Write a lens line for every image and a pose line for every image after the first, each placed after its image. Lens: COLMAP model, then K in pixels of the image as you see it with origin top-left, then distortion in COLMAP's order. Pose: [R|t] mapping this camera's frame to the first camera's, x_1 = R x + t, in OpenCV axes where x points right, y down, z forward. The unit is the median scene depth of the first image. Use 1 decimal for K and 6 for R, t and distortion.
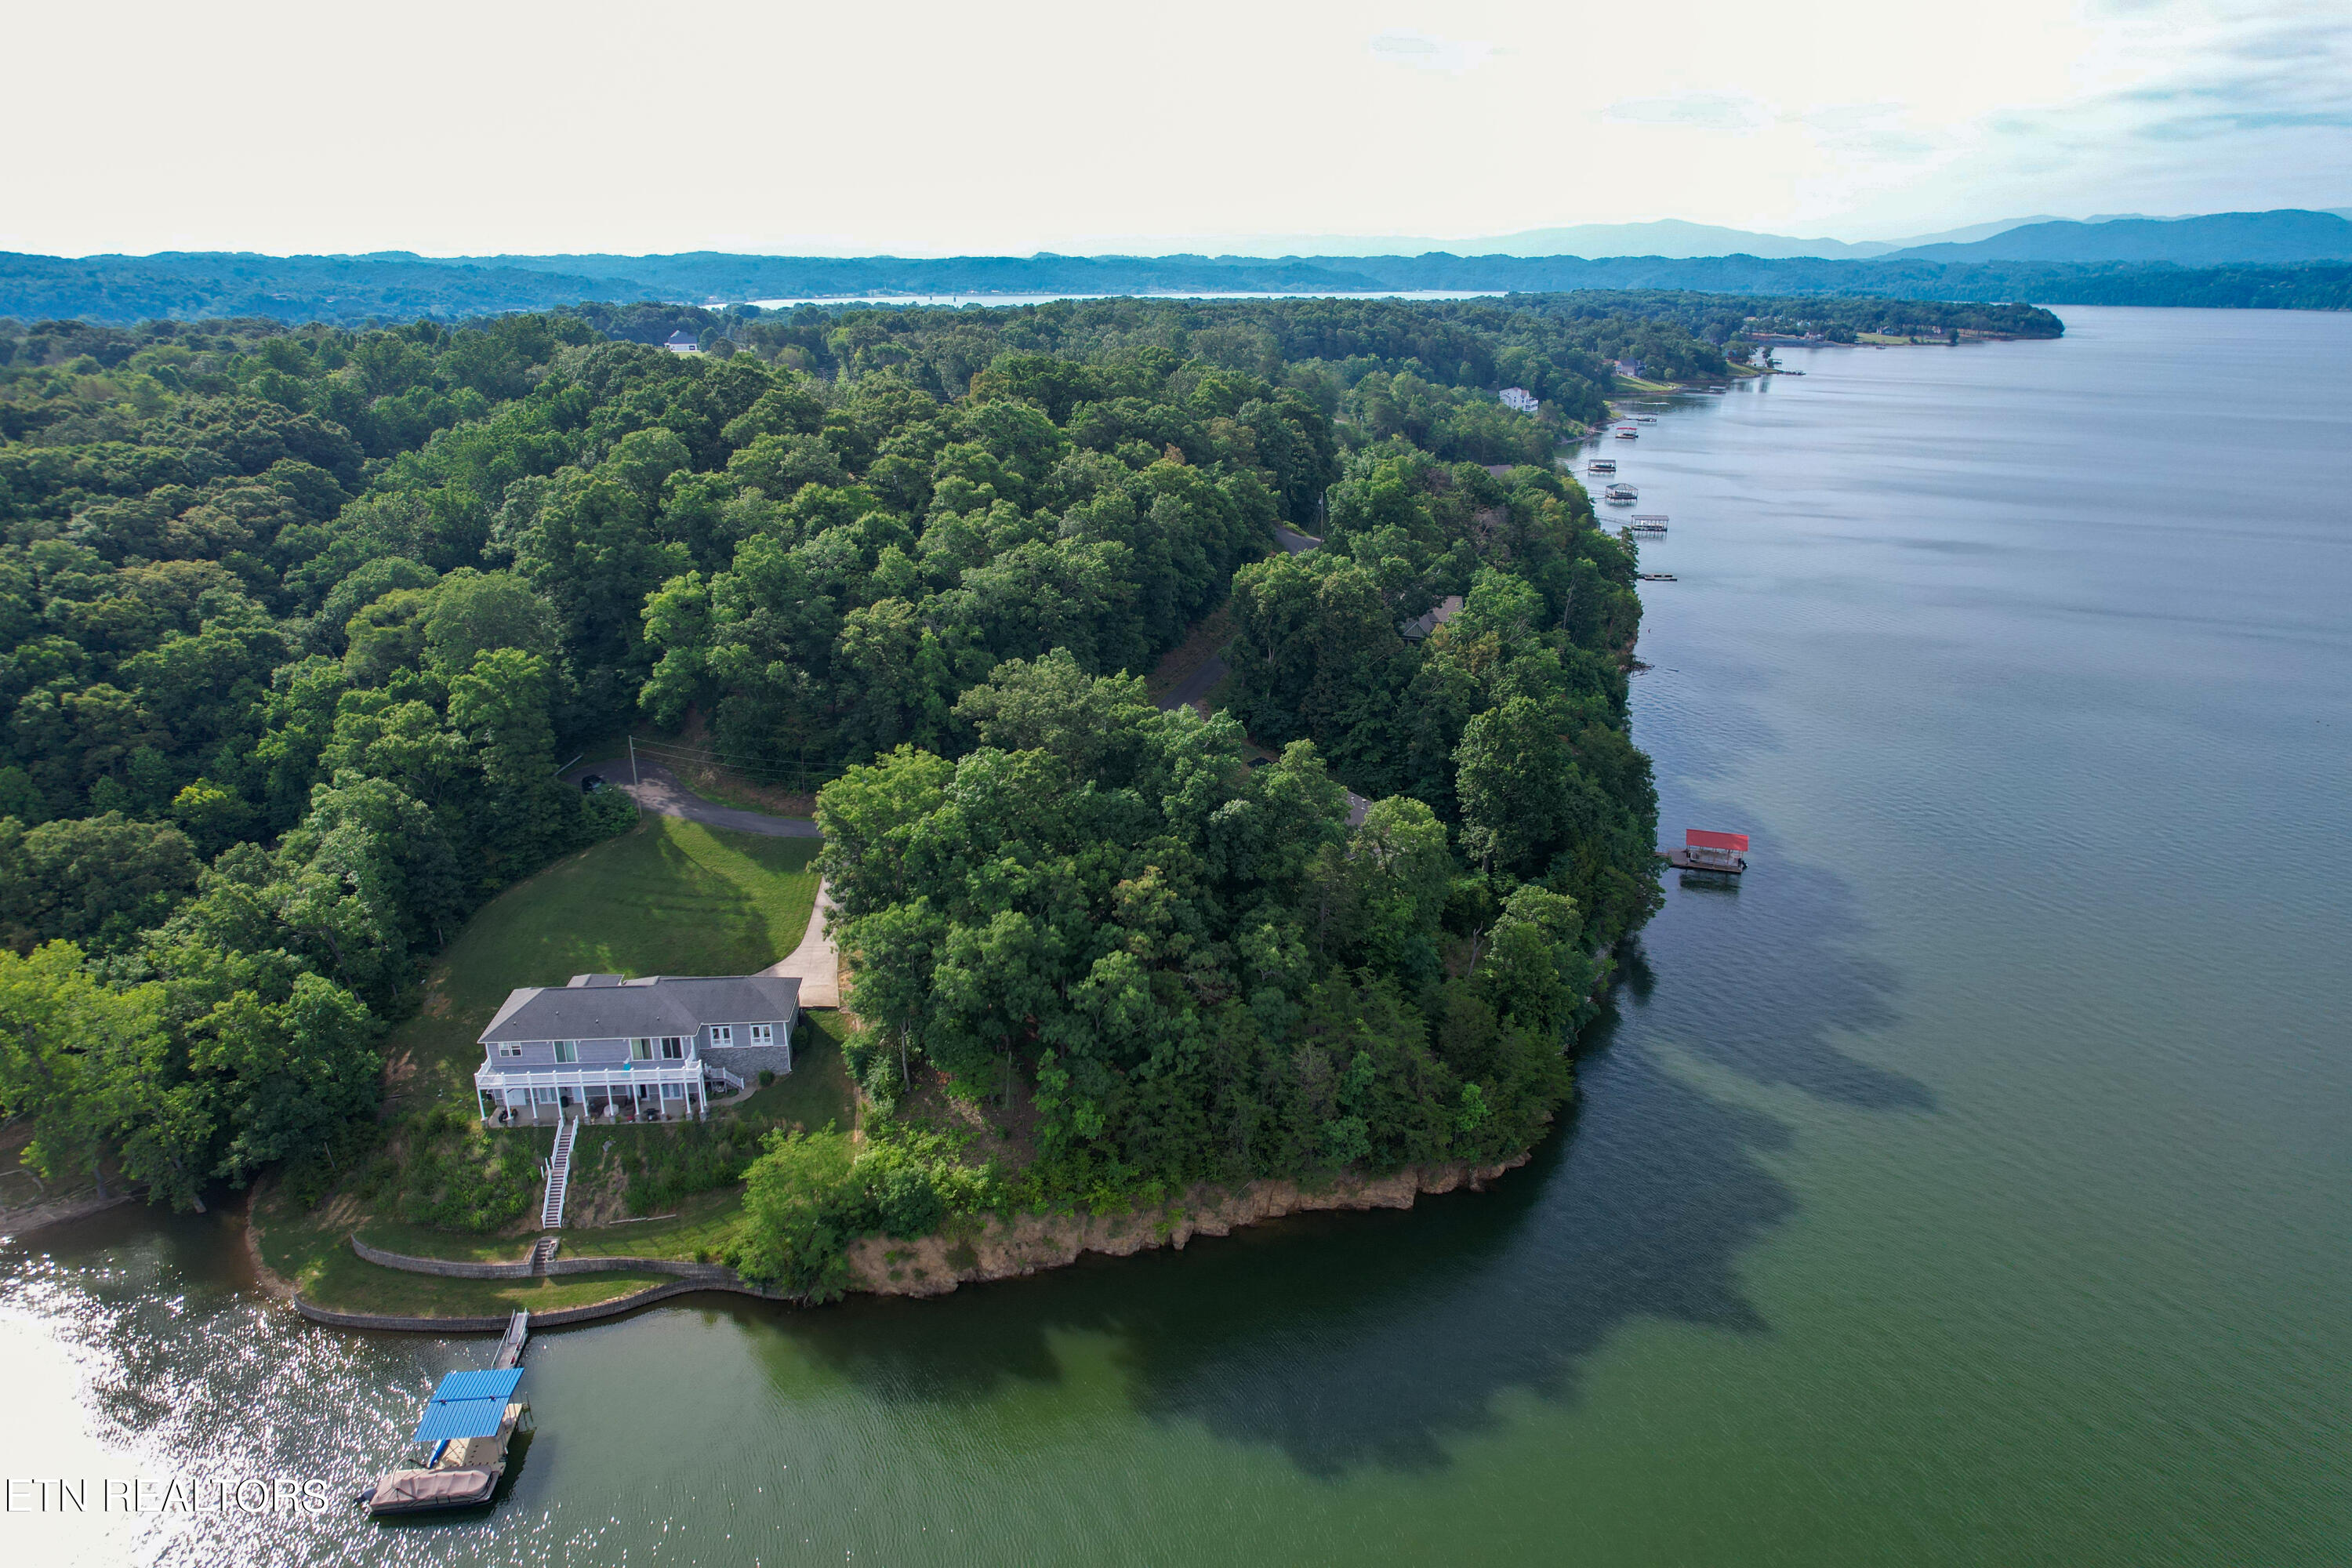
lens RADIAL K [[1504.9, 0, 1188.6], [0, 1504.9, 774.6], [0, 0, 1]] dist [-0.076508, 0.072337]
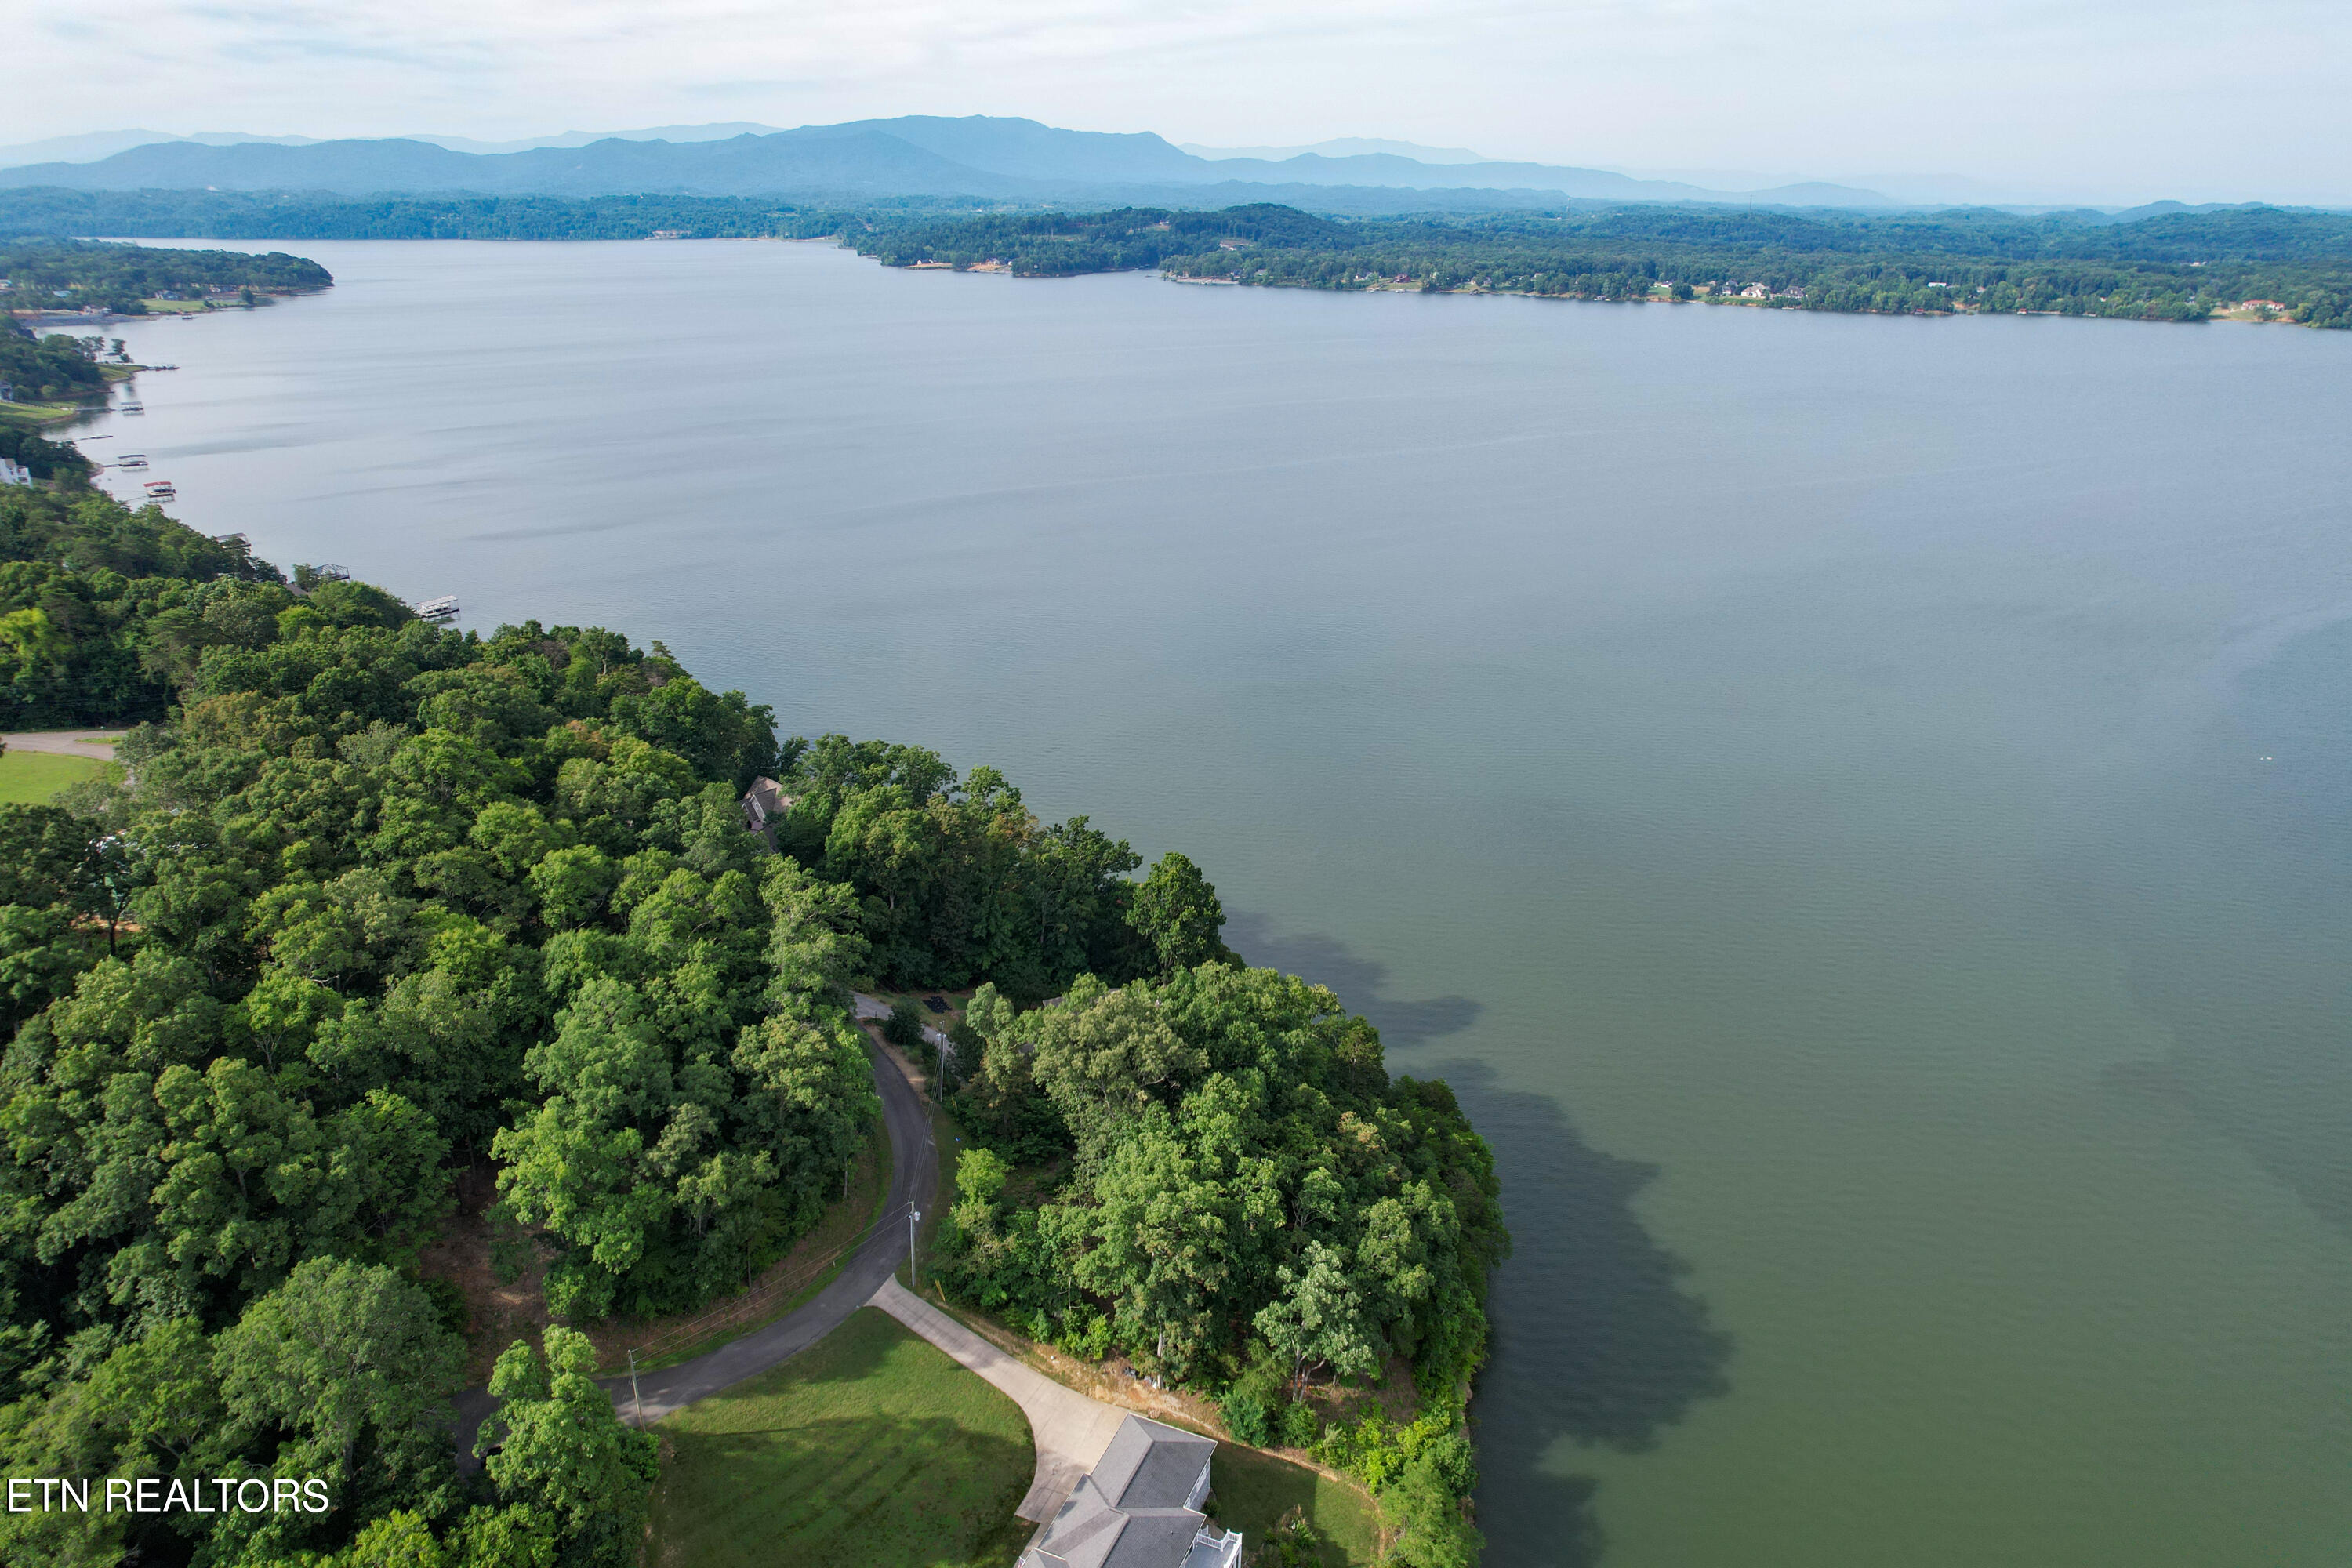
lens RADIAL K [[1504.9, 0, 1185.3], [0, 1504.9, 783.4], [0, 0, 1]] dist [-0.076508, 0.072337]
pose [[0.476577, -0.328551, 0.815431, -0.898744], [0.284753, 0.935227, 0.210396, -0.435360], [-0.831739, 0.131927, 0.539264, 0.418460]]
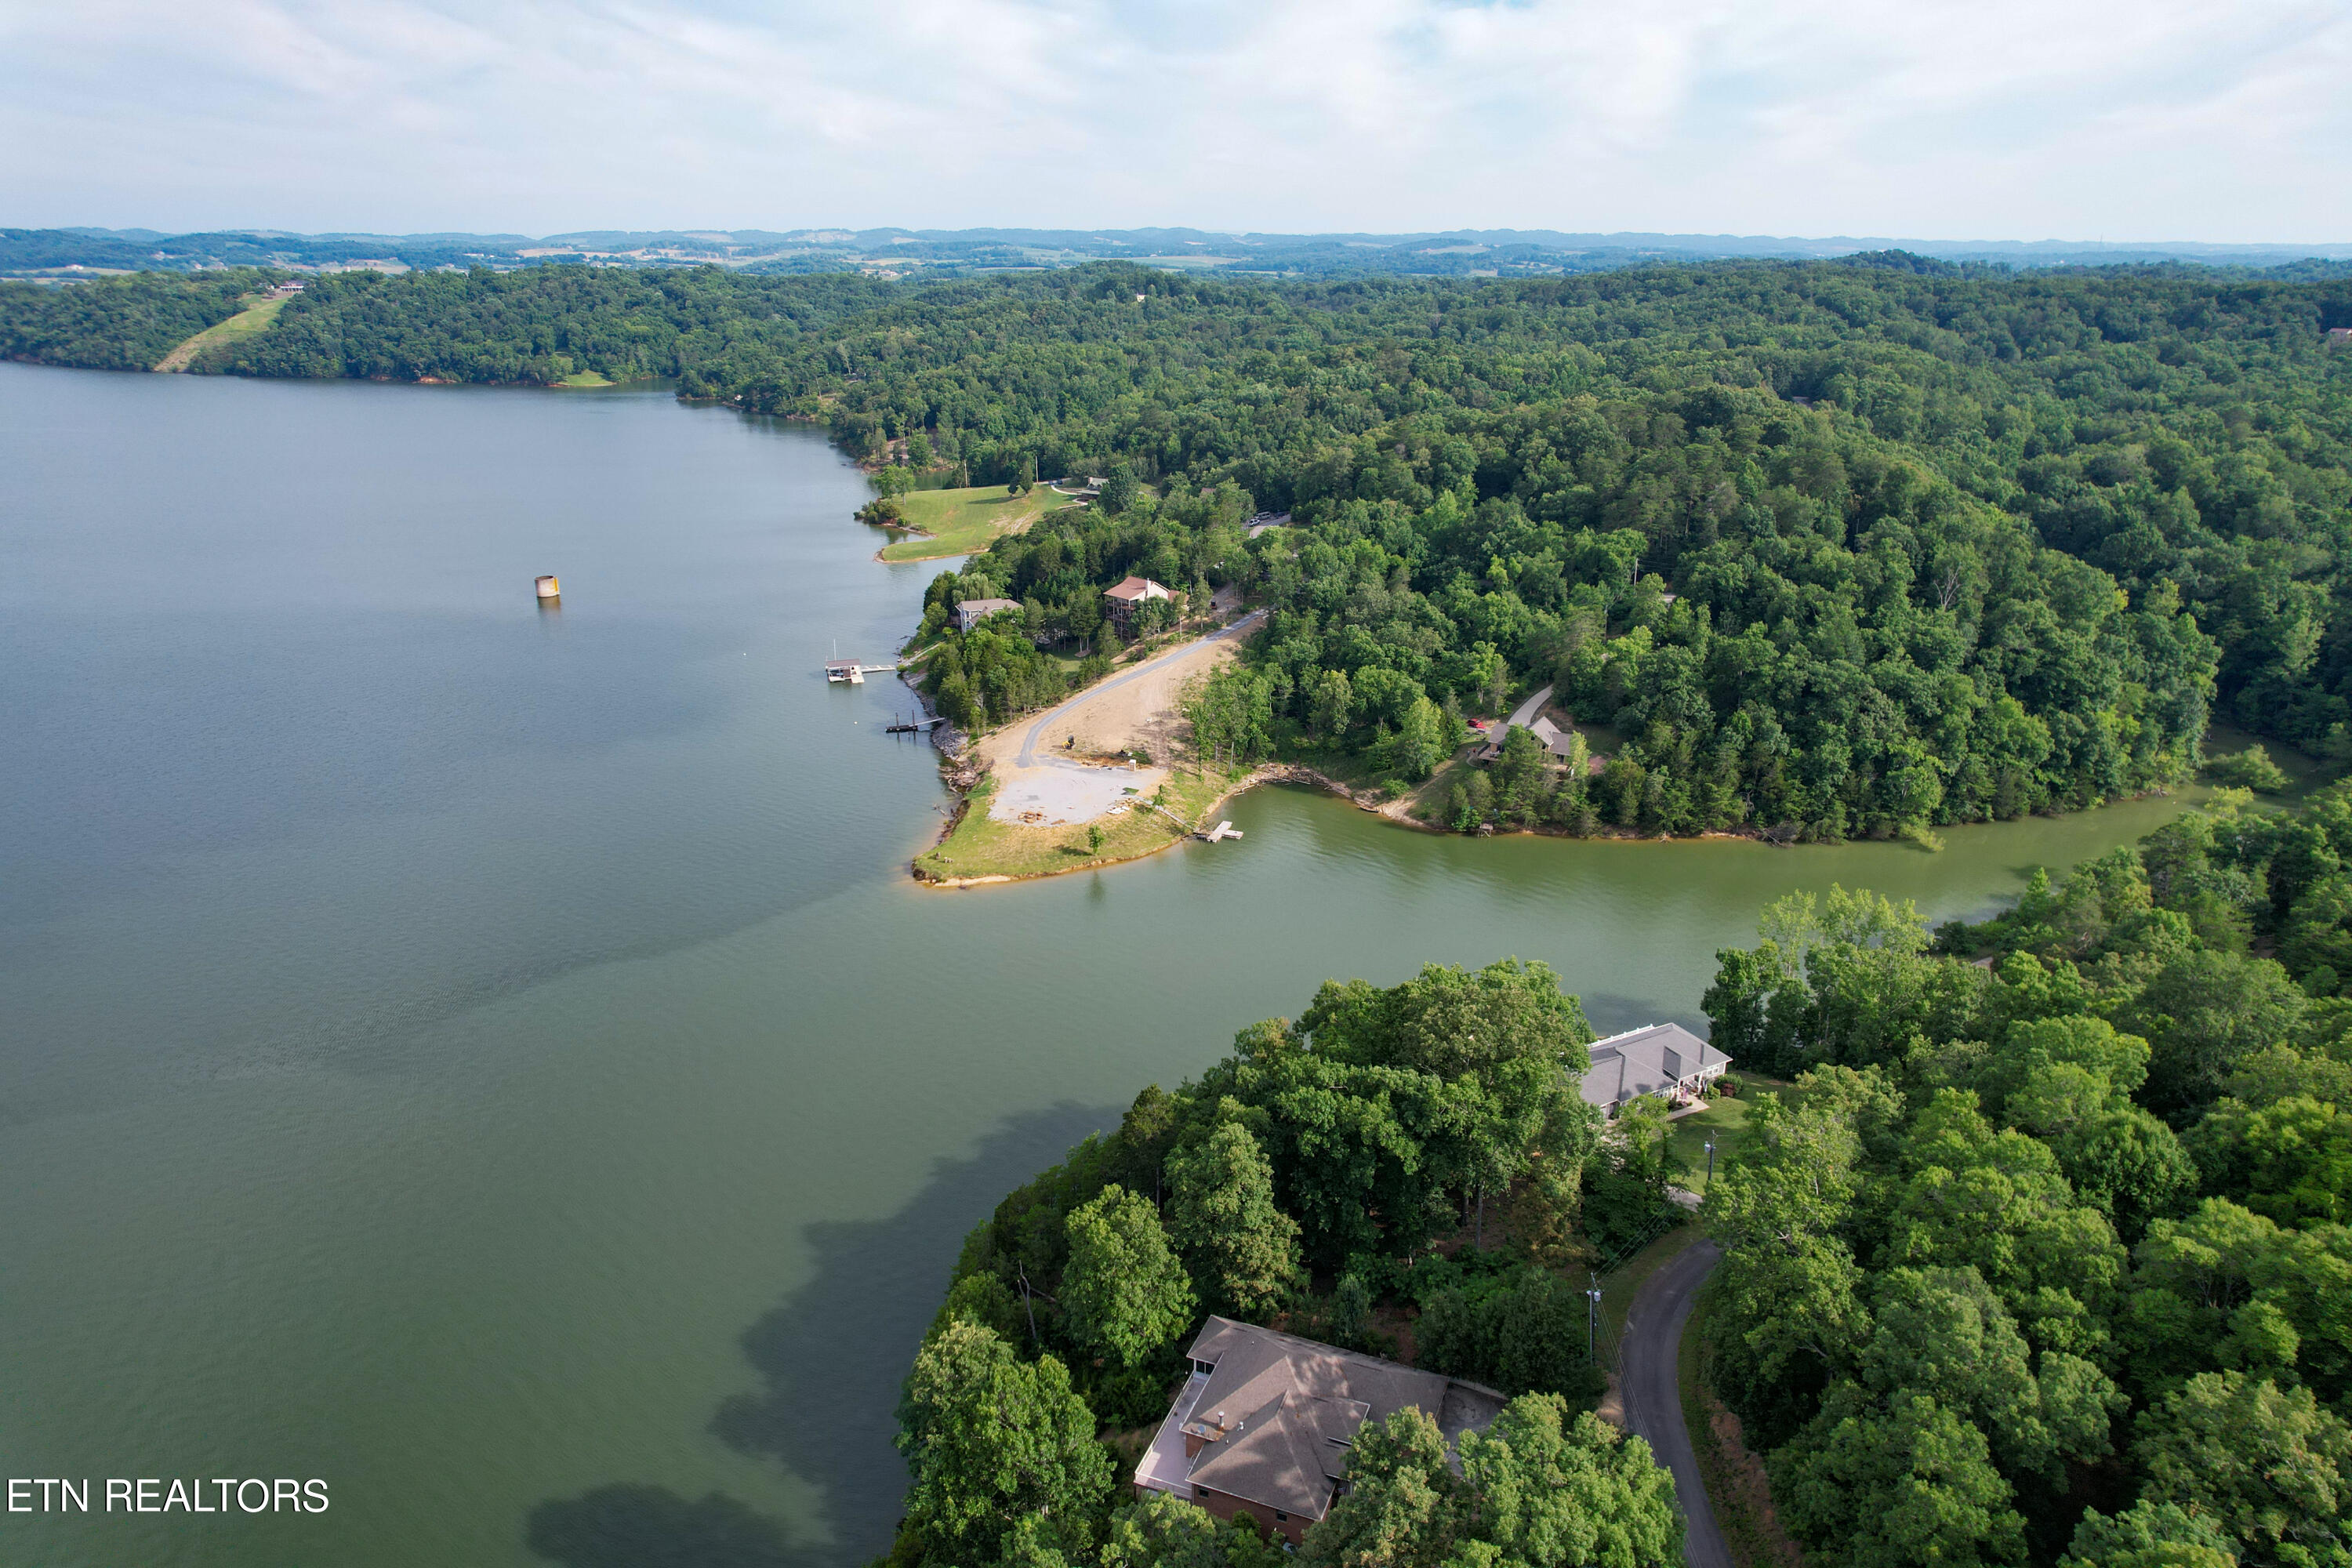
lens RADIAL K [[1504.9, 0, 1185.1], [0, 1504.9, 782.2], [0, 0, 1]] dist [-0.076508, 0.072337]
pose [[-0.930803, 0.112545, -0.347764, 0.419586], [-0.133191, 0.781573, 0.609429, -0.777059], [0.340391, 0.613577, -0.712501, 1.617430]]
